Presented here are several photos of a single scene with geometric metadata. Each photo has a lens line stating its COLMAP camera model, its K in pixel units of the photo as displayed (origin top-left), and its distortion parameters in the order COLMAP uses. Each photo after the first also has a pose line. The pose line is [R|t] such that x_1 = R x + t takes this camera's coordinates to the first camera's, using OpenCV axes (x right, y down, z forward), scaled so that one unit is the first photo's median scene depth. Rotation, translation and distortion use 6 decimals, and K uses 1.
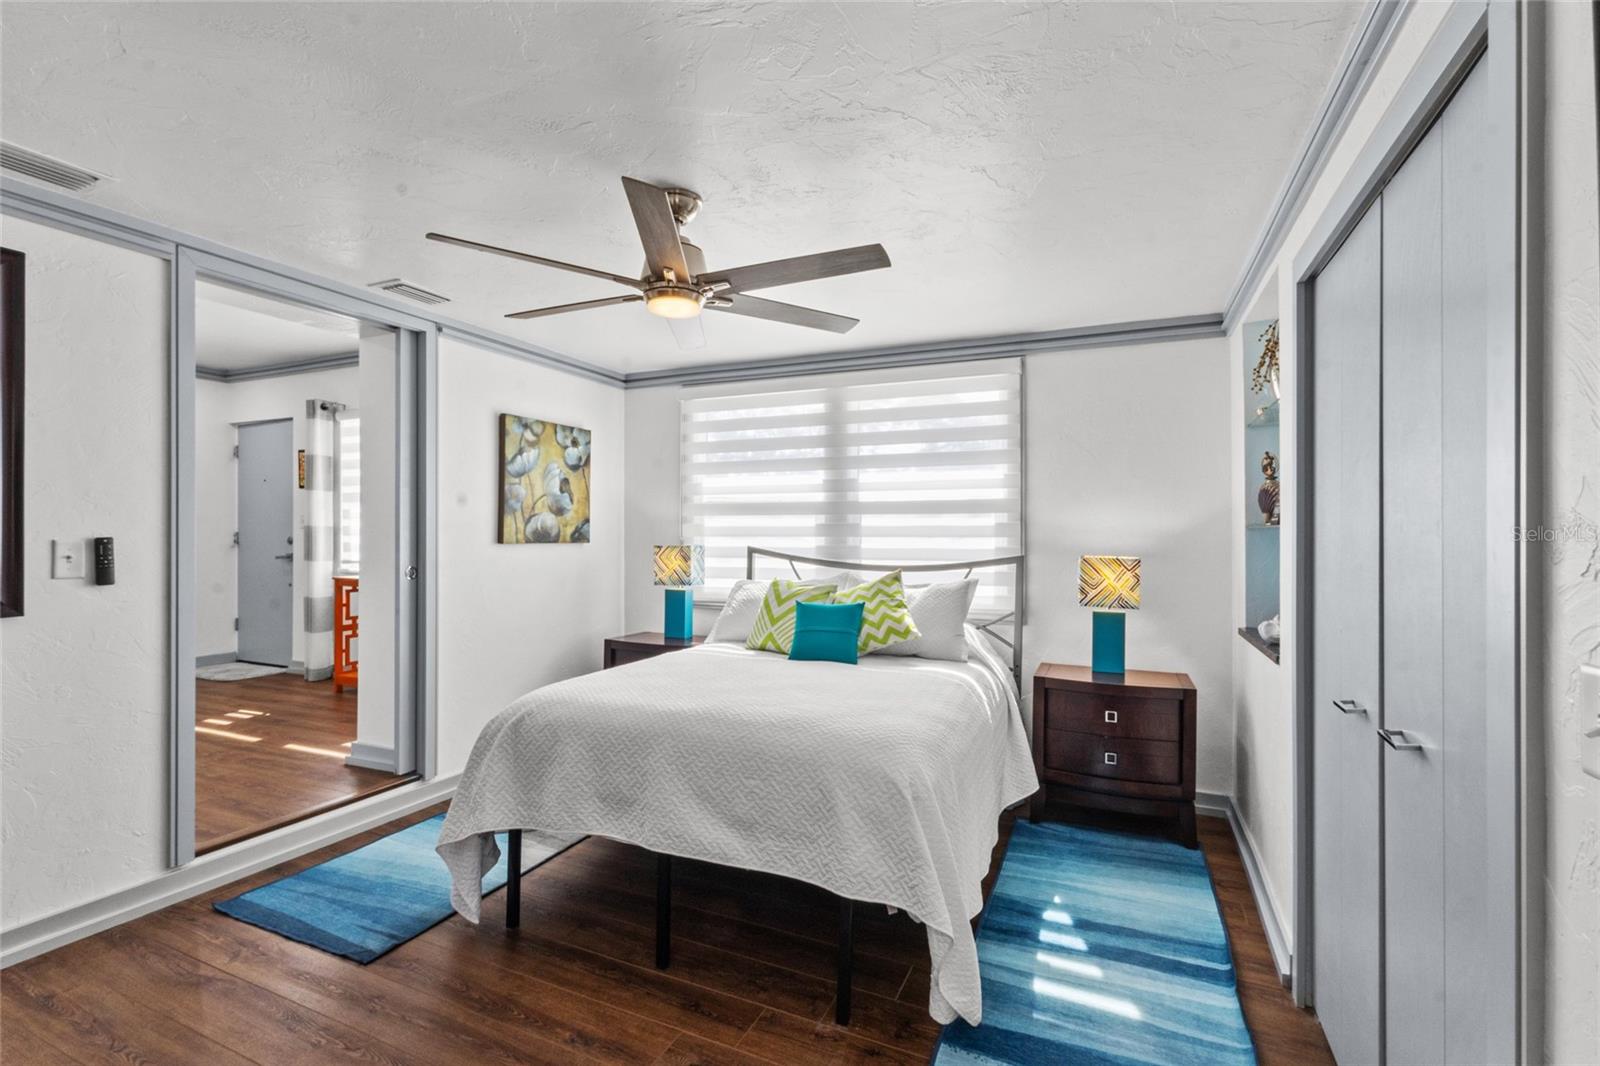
lens RADIAL K [[737.3, 0, 794.9], [0, 737.3, 524.3], [0, 0, 1]] dist [-0.000785, -0.000240]
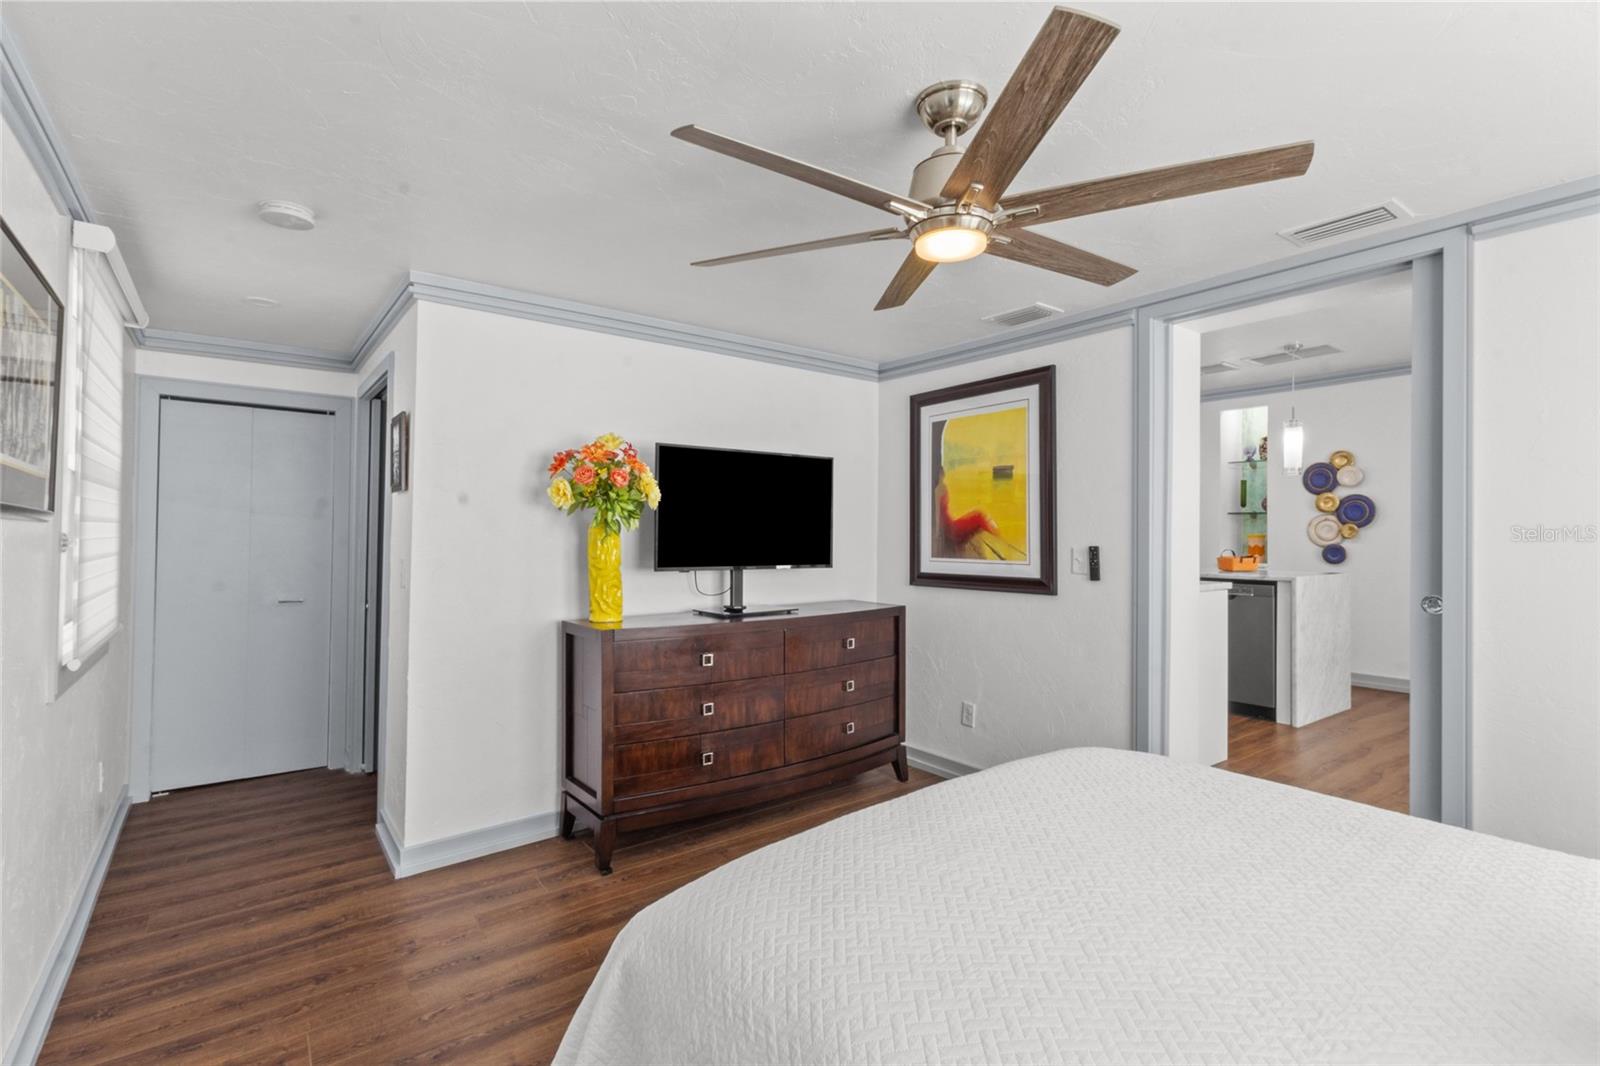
lens RADIAL K [[737.3, 0, 794.9], [0, 737.3, 524.3], [0, 0, 1]] dist [-0.000785, -0.000240]
pose [[-0.476881, -0.018860, -0.878765, 0.541070], [0.003813, 0.999716, -0.023525, 0.006595], [0.878959, -0.014569, -0.476674, 1.166848]]
